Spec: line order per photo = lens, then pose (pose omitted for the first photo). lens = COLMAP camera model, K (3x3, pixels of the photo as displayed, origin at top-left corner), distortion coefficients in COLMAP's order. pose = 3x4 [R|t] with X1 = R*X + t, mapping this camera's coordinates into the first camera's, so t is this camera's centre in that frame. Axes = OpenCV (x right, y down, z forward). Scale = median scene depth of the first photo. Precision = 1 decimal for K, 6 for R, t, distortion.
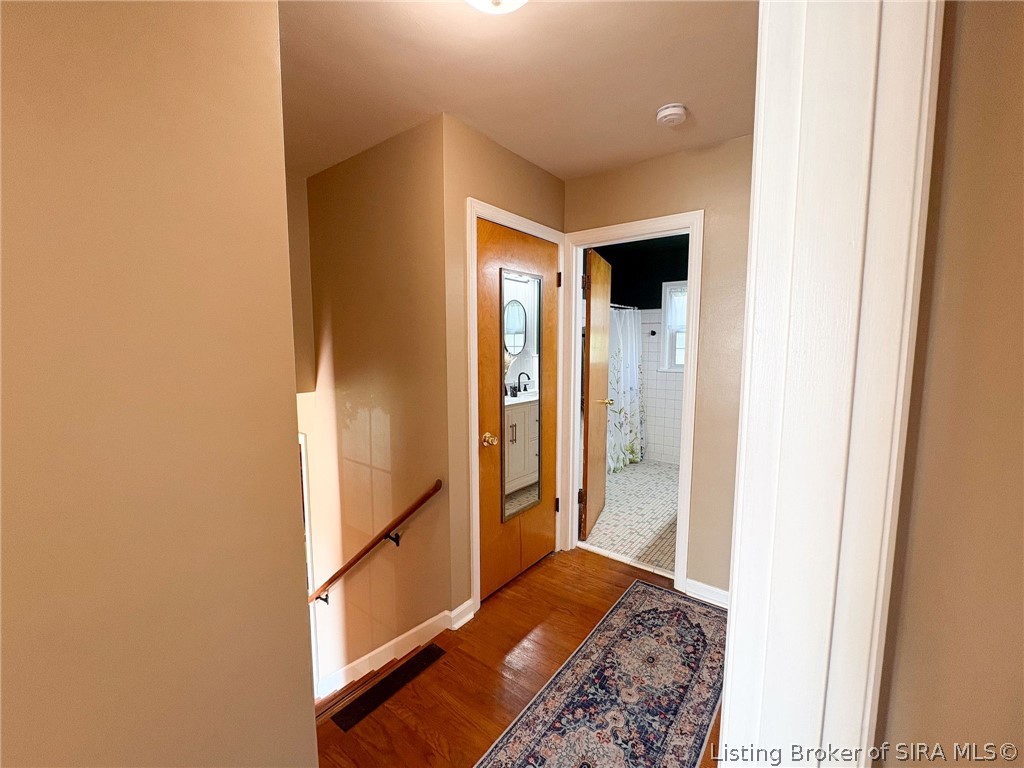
lens RADIAL K [[421.3, 0, 512.0], [0, 421.3, 384.0], [0, 0, 1]] dist [-0.016845, -0.000109]
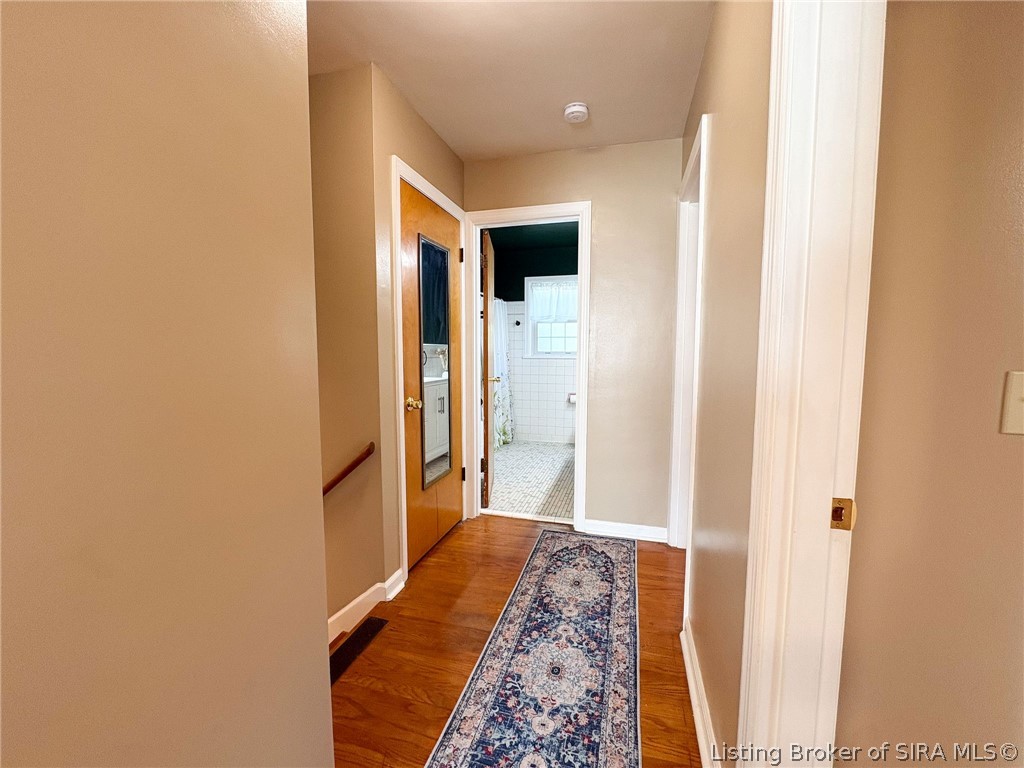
lens RADIAL K [[421.3, 0, 512.0], [0, 421.3, 384.0], [0, 0, 1]] dist [-0.016845, -0.000109]
pose [[0.927320, -0.031456, 0.372945, -0.199794], [0.036907, 0.999291, -0.007483, 0.097430], [-0.372445, 0.020704, 0.927823, -0.008385]]
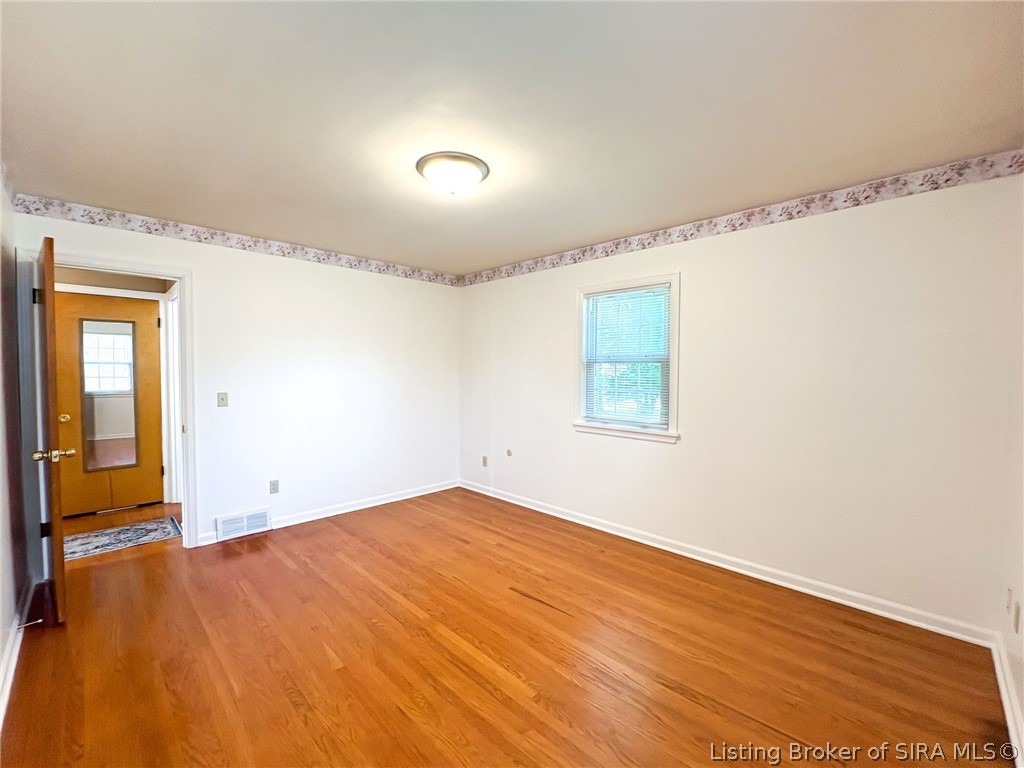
lens RADIAL K [[421.3, 0, 512.0], [0, 421.3, 384.0], [0, 0, 1]] dist [-0.016845, -0.000109]
pose [[0.992825, 0.011314, -0.119044, 1.877670], [-0.019567, 0.997467, -0.068393, 0.070840], [0.117968, 0.070232, 0.990531, -0.431038]]
